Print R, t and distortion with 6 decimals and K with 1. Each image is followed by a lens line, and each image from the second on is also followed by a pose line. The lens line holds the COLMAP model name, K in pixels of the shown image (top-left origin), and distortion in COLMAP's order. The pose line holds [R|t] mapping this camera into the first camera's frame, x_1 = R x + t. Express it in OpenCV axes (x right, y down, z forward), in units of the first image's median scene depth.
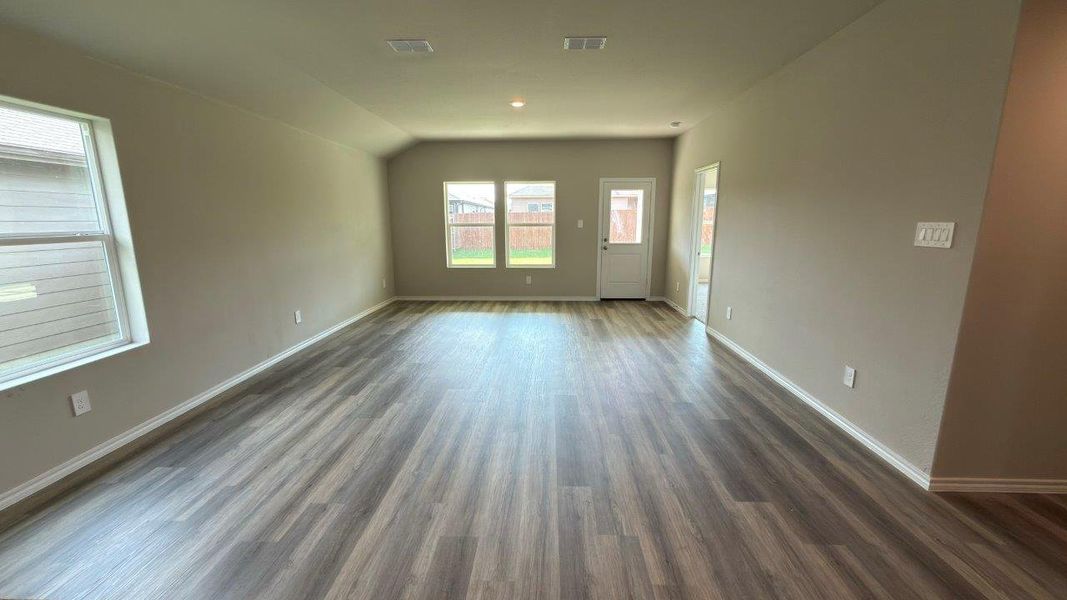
lens RADIAL K [[425.3, 0, 536.3], [0, 425.3, 302.6], [0, 0, 1]] dist [0.000931, 0.000481]
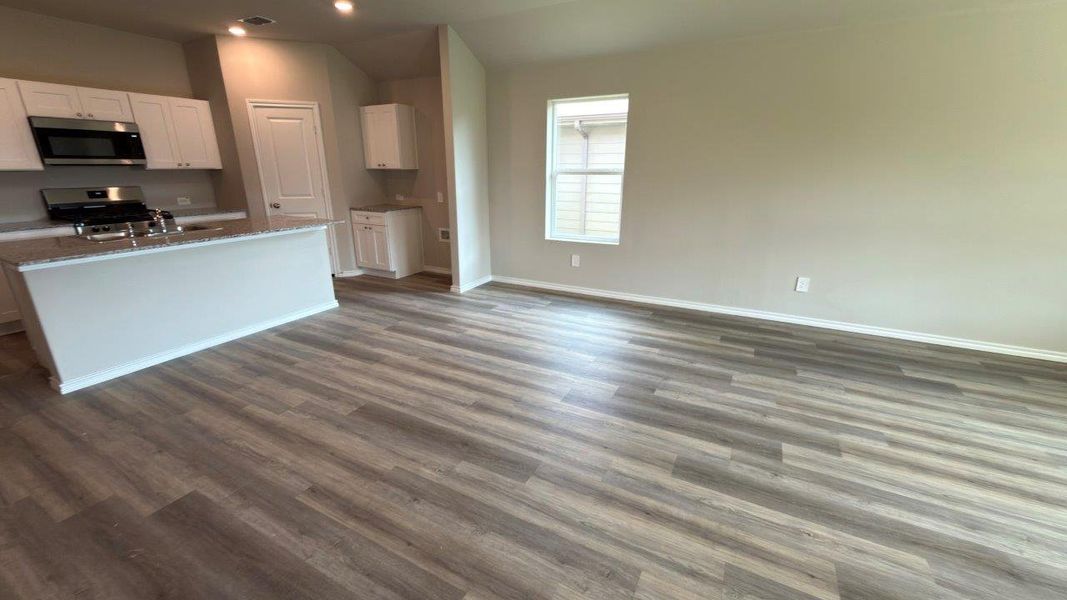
lens RADIAL K [[425.3, 0, 533.5], [0, 425.3, 296.2], [0, 0, 1]] dist [0.000931, 0.000481]
pose [[-0.441710, 0.269200, -0.855817, 0.246161], [-0.172170, 0.910755, 0.375343, -0.107948], [0.880483, 0.313138, -0.355942, 0.552880]]
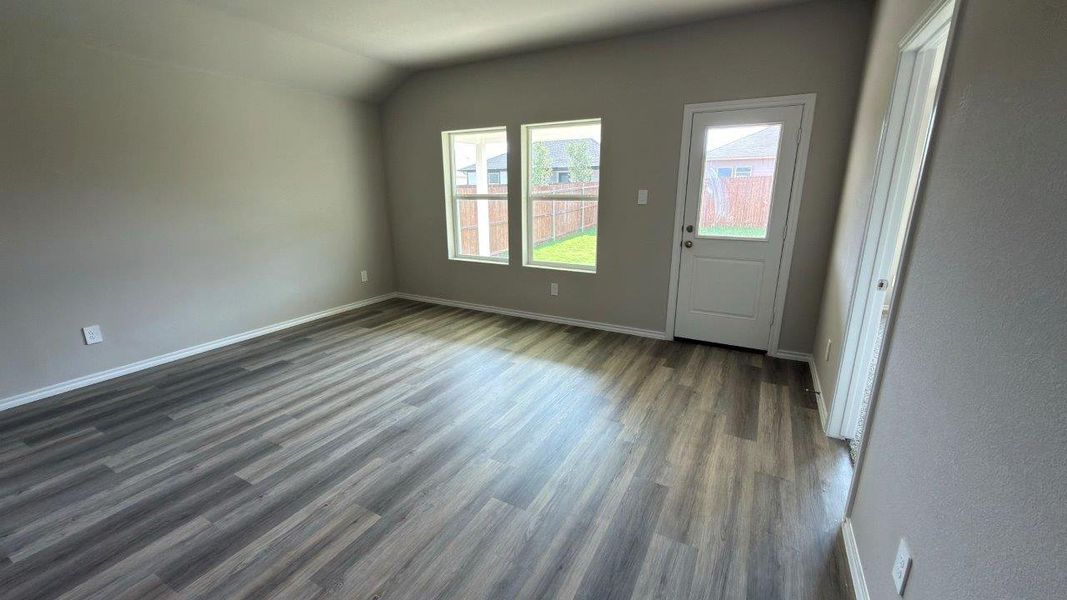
lens RADIAL K [[425.3, 0, 534.9], [0, 425.3, 301.3], [0, 0, 1]] dist [0.000931, 0.000481]
pose [[0.892794, 0.114863, -0.435575, 0.237377], [-0.085297, 0.992558, 0.086909, -0.091212], [0.442316, -0.040439, 0.895947, 0.462862]]
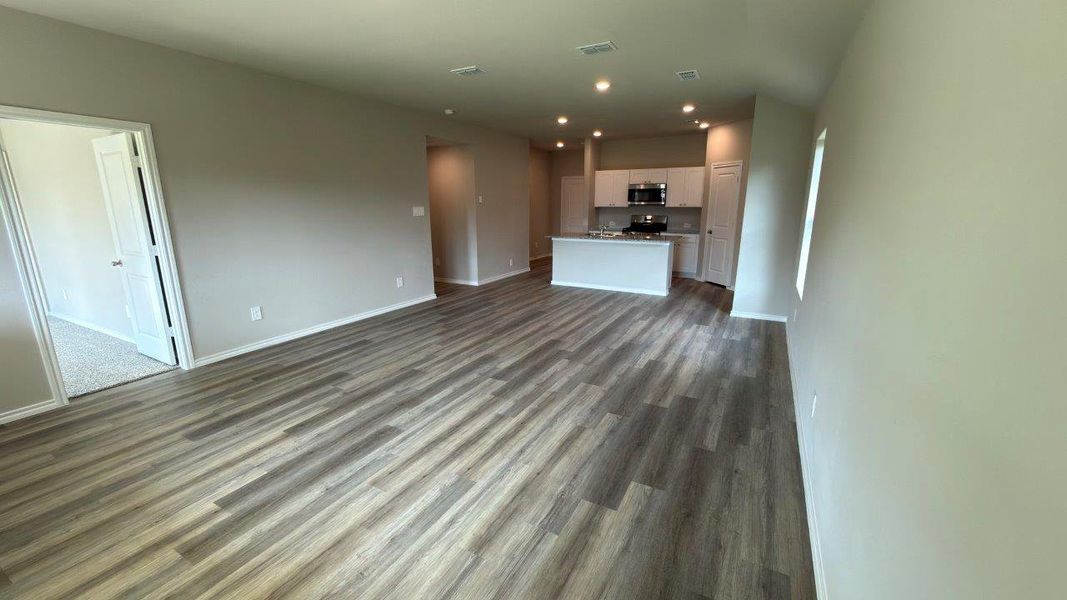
lens RADIAL K [[425.3, 0, 530.7], [0, 425.3, 299.0], [0, 0, 1]] dist [0.000931, 0.000481]
pose [[-0.889879, -0.094358, 0.446331, -0.312487], [0.094870, 0.918709, 0.383372, -0.198152], [-0.446222, 0.383499, -0.808588, 0.988116]]
